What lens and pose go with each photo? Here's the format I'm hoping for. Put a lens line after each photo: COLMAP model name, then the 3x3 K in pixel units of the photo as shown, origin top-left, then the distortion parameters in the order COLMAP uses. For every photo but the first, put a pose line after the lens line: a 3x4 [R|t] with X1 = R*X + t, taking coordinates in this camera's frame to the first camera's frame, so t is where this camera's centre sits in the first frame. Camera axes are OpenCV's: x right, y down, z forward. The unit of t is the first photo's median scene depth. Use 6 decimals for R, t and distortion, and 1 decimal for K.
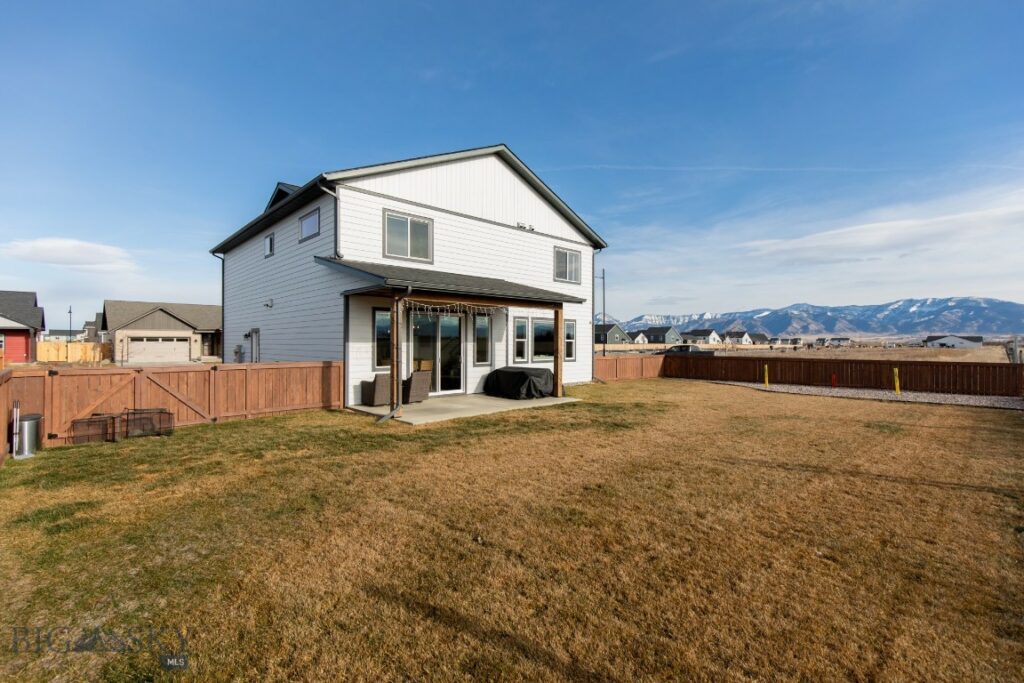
lens RADIAL K [[466.0, 0, 512.0], [0, 466.0, 341.5], [0, 0, 1]] dist [0.006922, -0.000932]
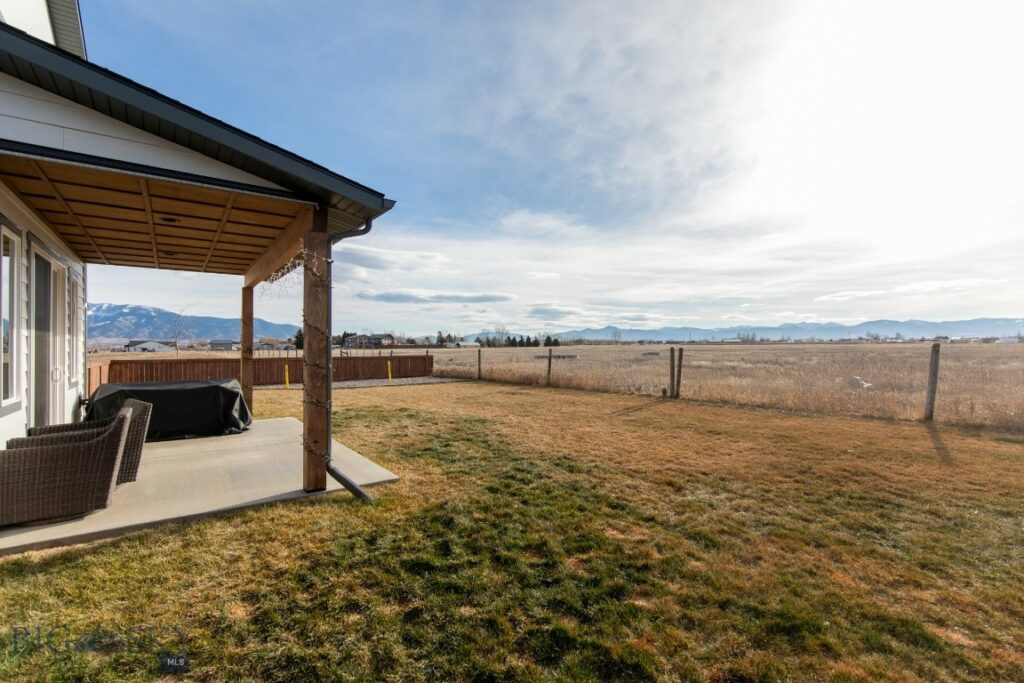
lens RADIAL K [[473.7, 0, 514.6], [0, 473.7, 344.7], [0, 0, 1]] dist [0.011775, -0.000577]
pose [[0.116723, 0.000339, 0.993164, -0.486129], [0.004566, 0.999989, -0.000878, 0.013874], [-0.993154, 0.004637, 0.116721, 0.517344]]
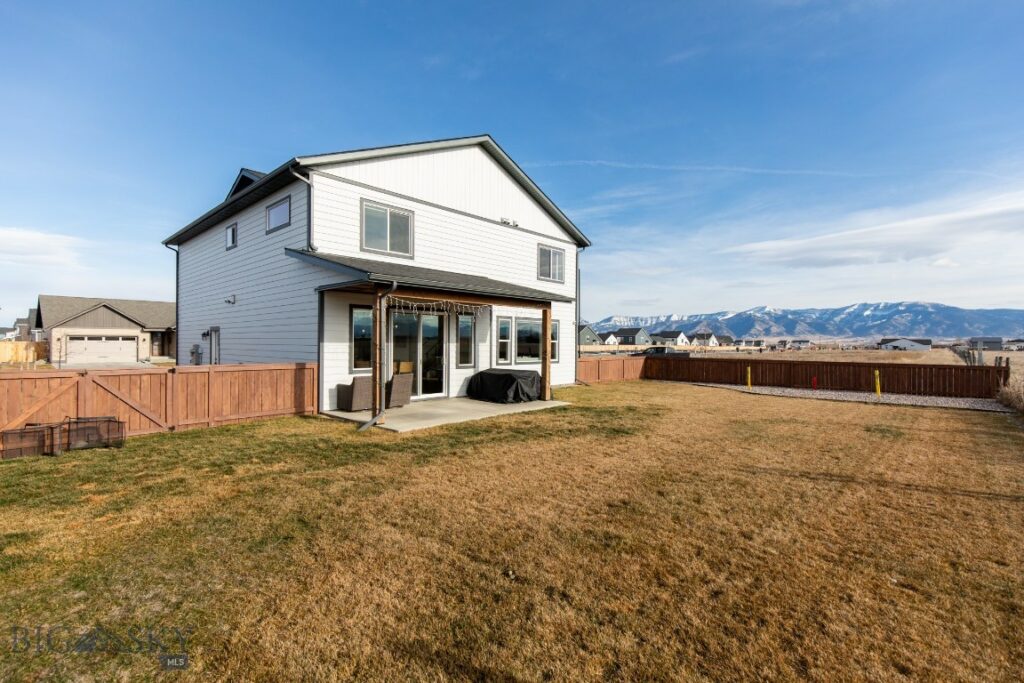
lens RADIAL K [[472.1, 0, 511.9], [0, 472.1, 343.5], [0, 0, 1]] dist [0.008022, -0.001037]
pose [[0.997746, 0.004443, 0.066958, -0.033929], [-0.004626, 0.999986, 0.002579, -0.000005], [-0.066946, -0.002883, 0.997752, 0.035983]]
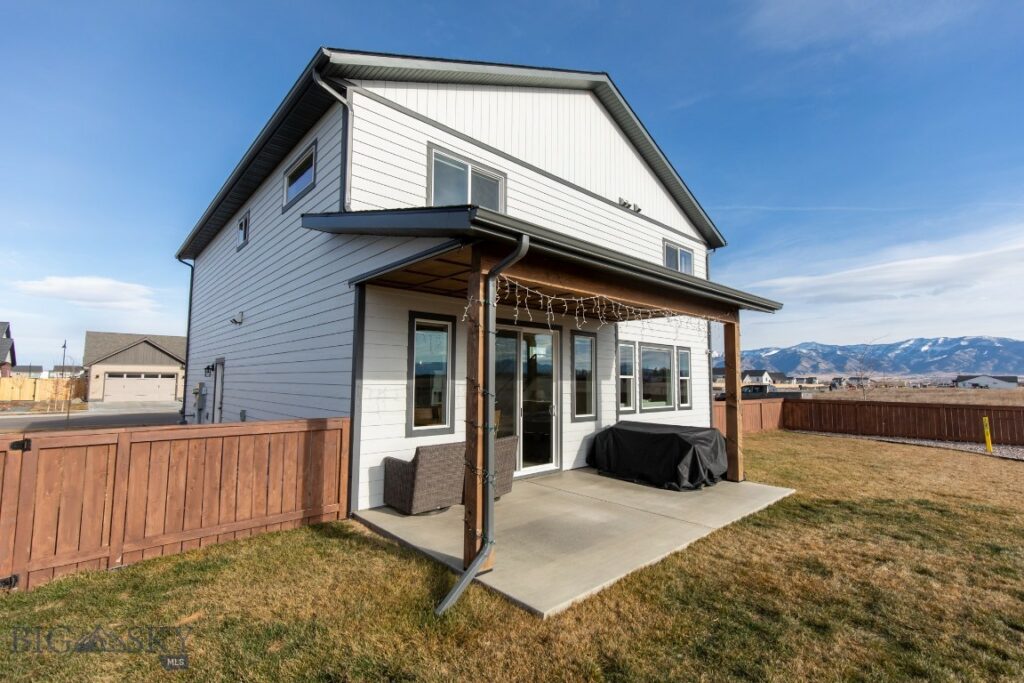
lens RADIAL K [[461.6, 0, 507.8], [0, 461.6, 340.6], [0, 0, 1]] dist [0.004103, -0.000089]
pose [[0.999864, 0.002946, -0.016252, -0.151447], [-0.004299, 0.996470, -0.083842, 0.001029], [0.015947, 0.083900, 0.996347, 0.412013]]
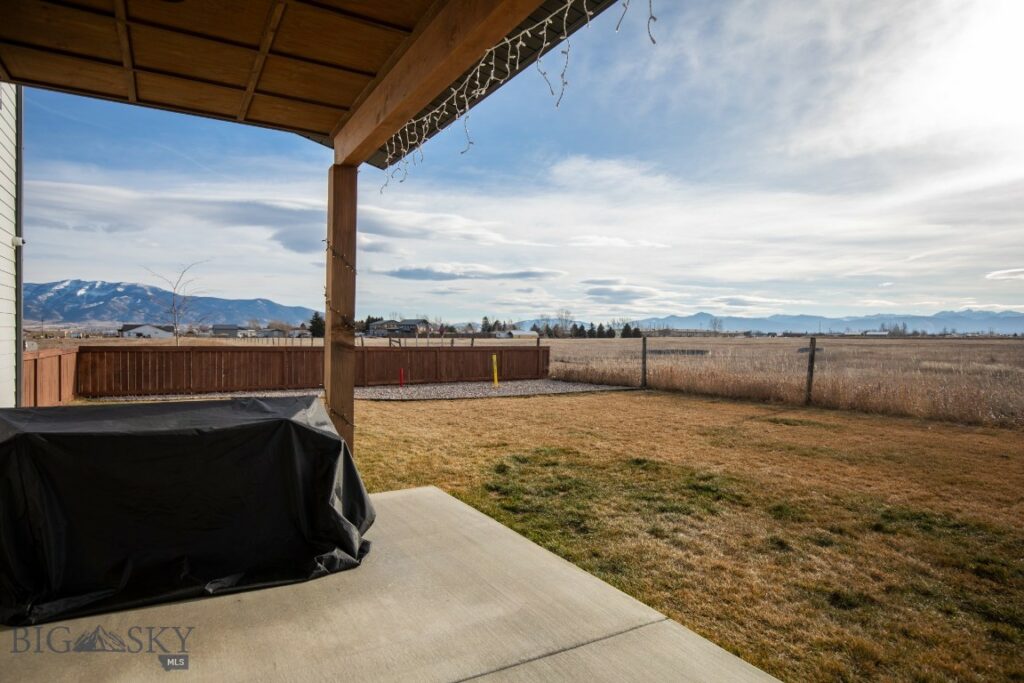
lens RADIAL K [[596.8, 0, 512.0], [0, 596.8, 341.5], [0, 0, 1]] dist [-0.007447, -0.000580]
pose [[0.216773, -0.008250, 0.976187, -0.194243], [-0.008408, 0.999911, 0.010318, 0.023914], [-0.976186, -0.010445, 0.216684, 0.783729]]
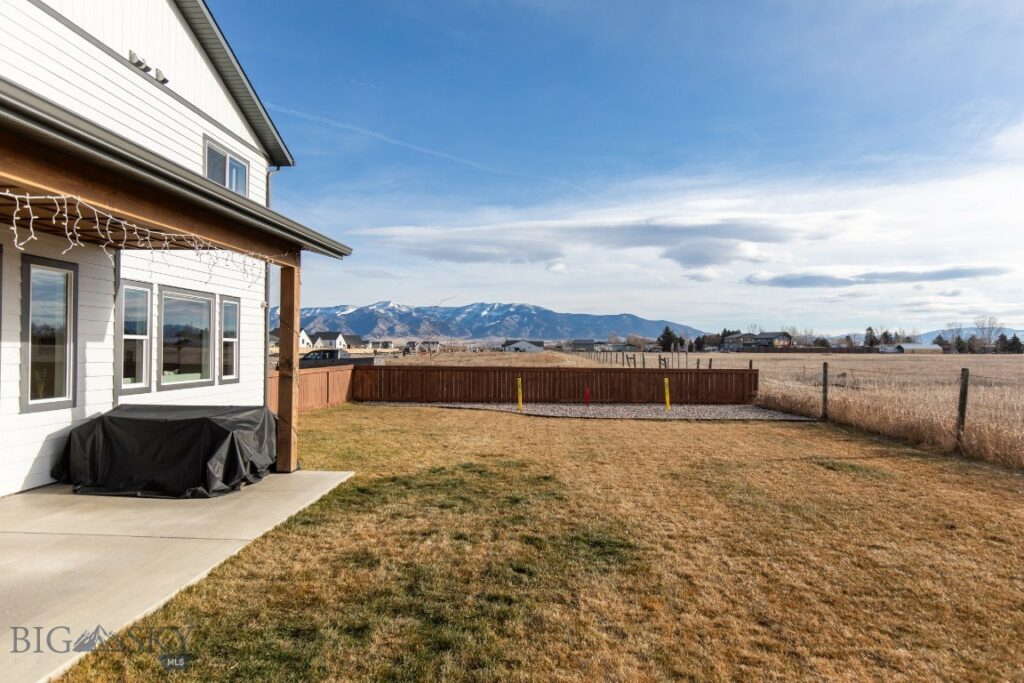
lens RADIAL K [[616.9, 0, 510.1], [0, 616.9, 343.4], [0, 0, 1]] dist [0.008821, 0.000045]
pose [[0.724775, 0.007620, 0.688944, -0.134560], [-0.006524, 0.999970, -0.004197, 0.002748], [-0.688955, -0.001453, 0.724803, 0.422812]]
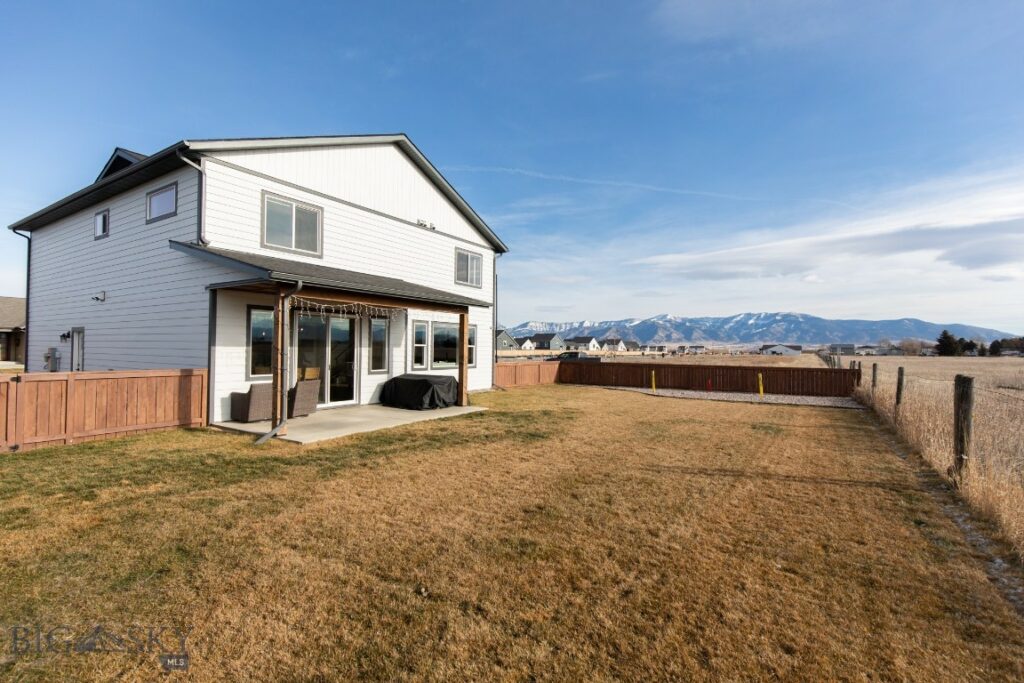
lens RADIAL K [[473.1, 0, 514.2], [0, 473.1, 339.9], [0, 0, 1]] dist [0.007246, -0.000453]
pose [[0.969731, 0.012236, 0.243870, -0.032656], [-0.008627, 0.999837, -0.015862, -0.000409], [-0.244024, 0.013278, 0.969678, 0.040797]]
